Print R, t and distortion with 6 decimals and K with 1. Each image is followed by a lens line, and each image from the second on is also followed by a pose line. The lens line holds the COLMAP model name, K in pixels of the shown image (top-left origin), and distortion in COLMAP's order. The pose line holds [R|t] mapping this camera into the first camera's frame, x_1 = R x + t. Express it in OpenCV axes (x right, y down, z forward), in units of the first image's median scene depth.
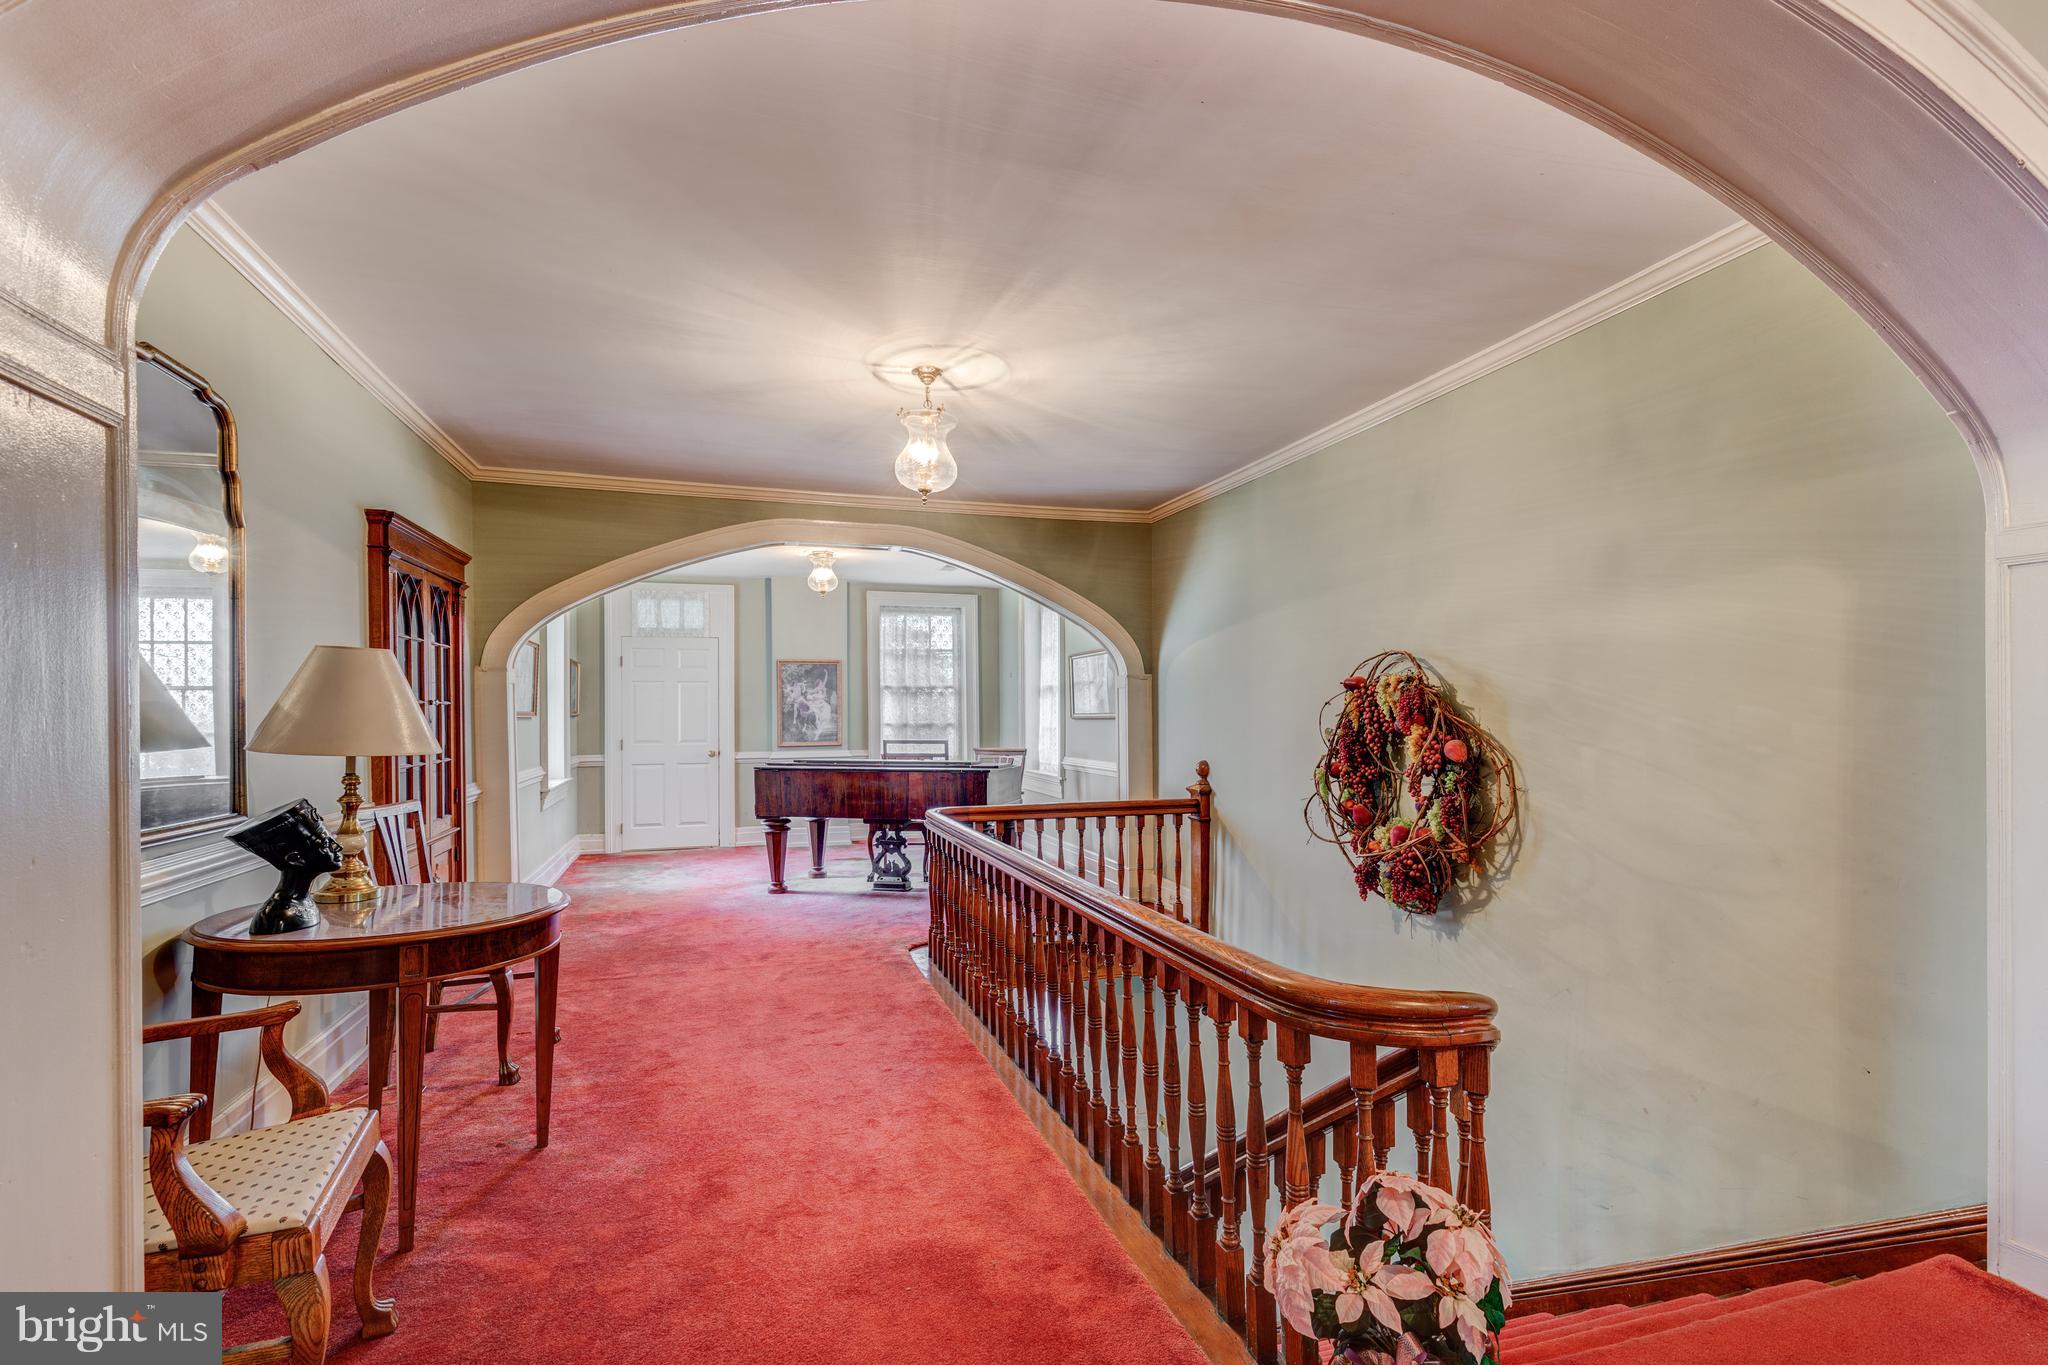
lens RADIAL K [[931.9, 0, 1024.0], [0, 931.9, 682.5], [0, 0, 1]] dist [0.002128, 0.000042]
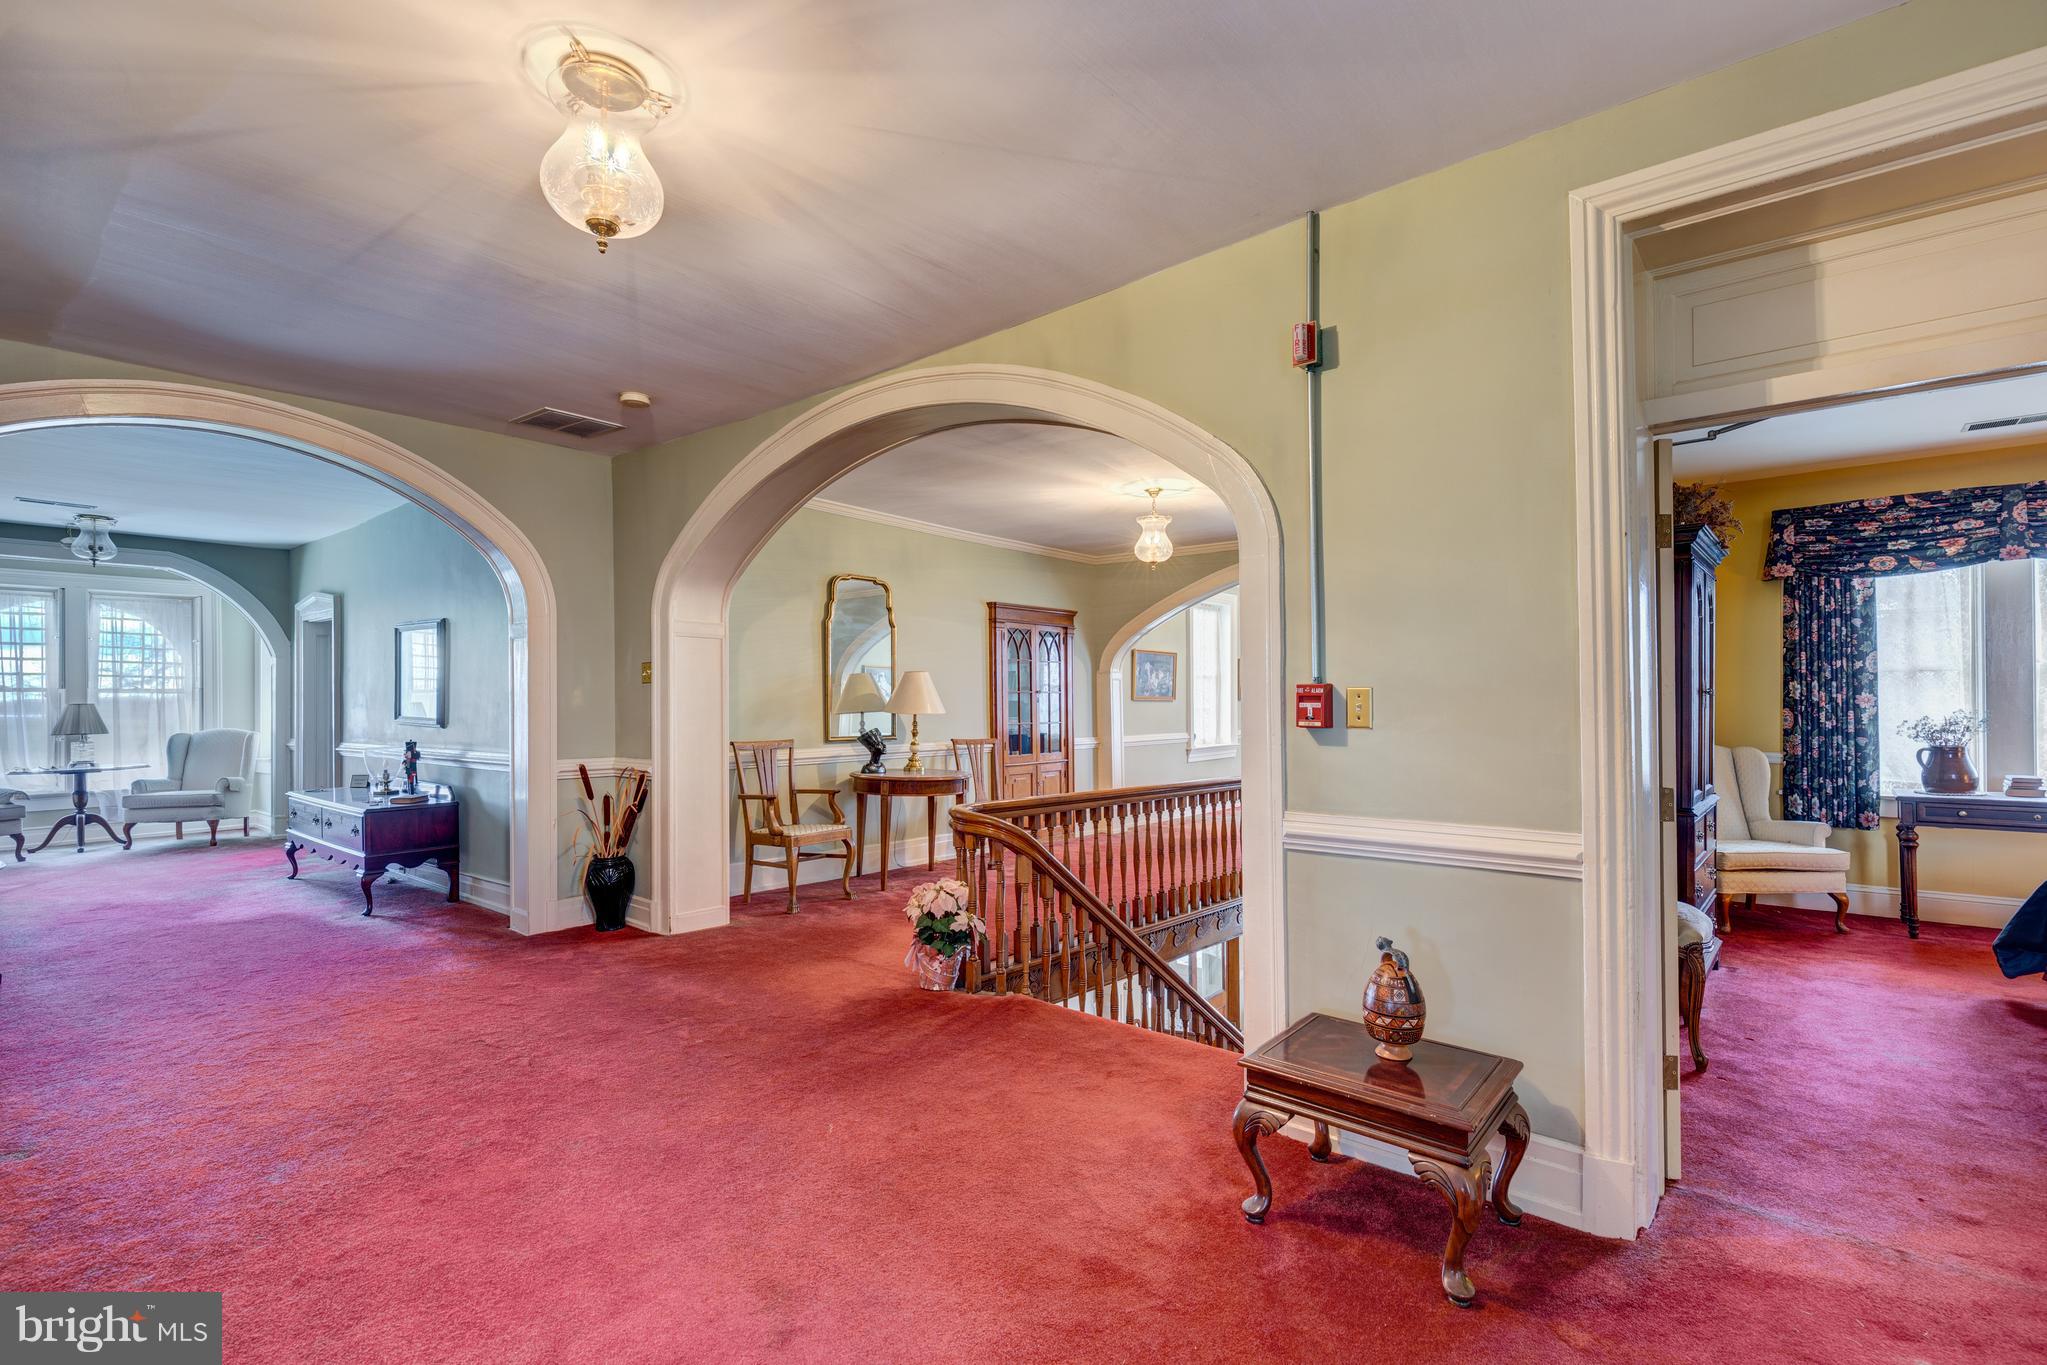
lens RADIAL K [[936.9, 0, 1024.2], [0, 936.9, 692.7], [0, 0, 1]] dist [-0.000207, 0.000428]
pose [[0.547201, -0.002223, -0.836998, 0.485115], [0.025915, 0.999562, 0.014288, -0.003186], [0.836600, -0.029509, 0.547019, -0.046374]]
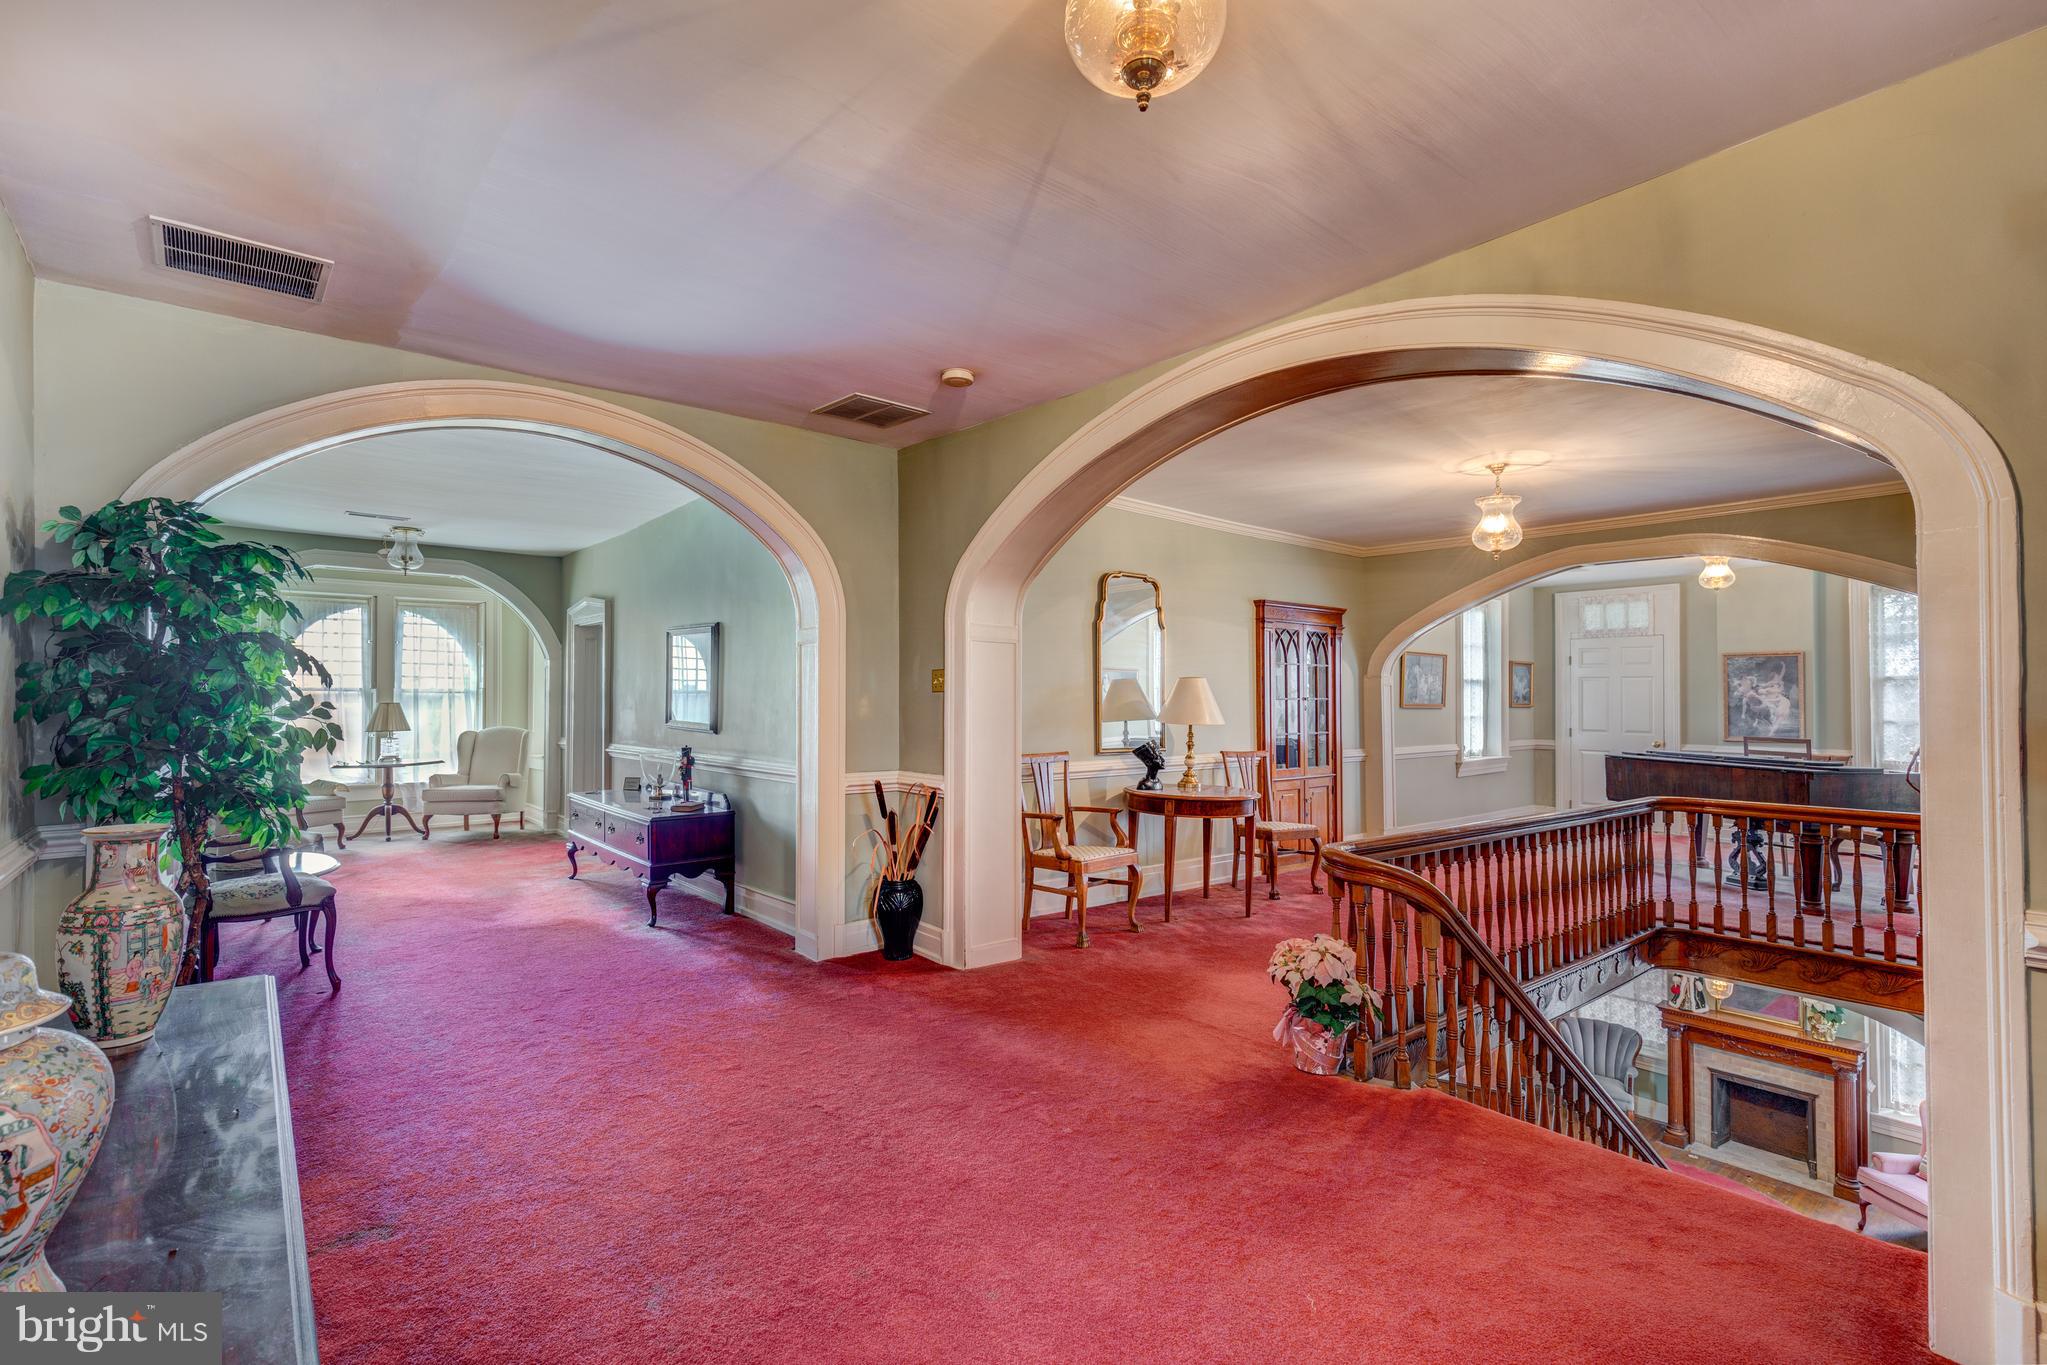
lens RADIAL K [[931.4, 0, 1023.5], [0, 931.4, 682.5], [0, 0, 1]] dist [0.002128, 0.000042]
pose [[0.391079, -0.006774, -0.920332, 0.379886], [0.021614, 0.999765, 0.001826, -0.012072], [0.920103, -0.020606, 0.391134, -0.086580]]
